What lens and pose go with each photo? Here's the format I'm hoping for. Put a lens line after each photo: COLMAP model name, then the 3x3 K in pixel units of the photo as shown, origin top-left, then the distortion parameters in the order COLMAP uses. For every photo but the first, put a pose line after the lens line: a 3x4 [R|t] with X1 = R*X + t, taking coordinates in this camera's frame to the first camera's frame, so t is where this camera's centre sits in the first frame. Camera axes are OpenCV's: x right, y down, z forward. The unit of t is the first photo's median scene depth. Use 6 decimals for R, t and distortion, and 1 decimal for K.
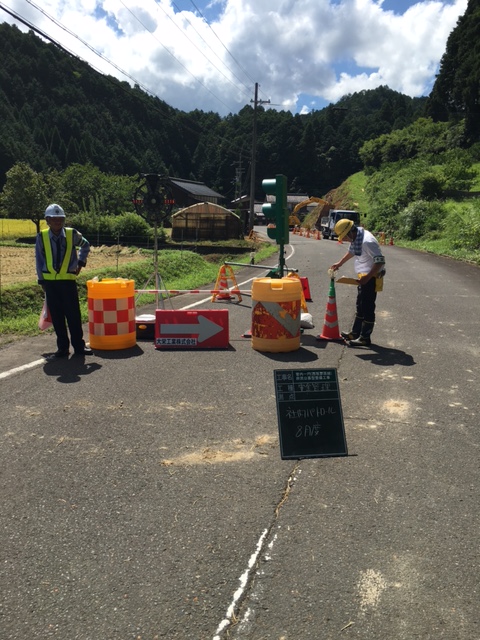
lens RADIAL K [[543.5, 0, 240.0], [0, 543.5, 320.0], [0, 0, 1]] dist [0.085674, -0.124095]
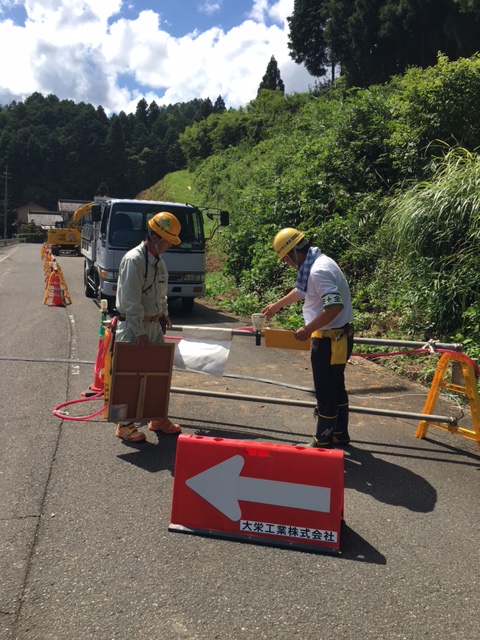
lens RADIAL K [[543.5, 0, 240.0], [0, 543.5, 320.0], [0, 0, 1]] dist [0.085674, -0.124095]
pose [[0.950306, -0.046749, 0.307789, 0.961930], [0.055784, 0.998230, -0.020617, -0.861639], [-0.306280, 0.036763, 0.951231, 4.718944]]
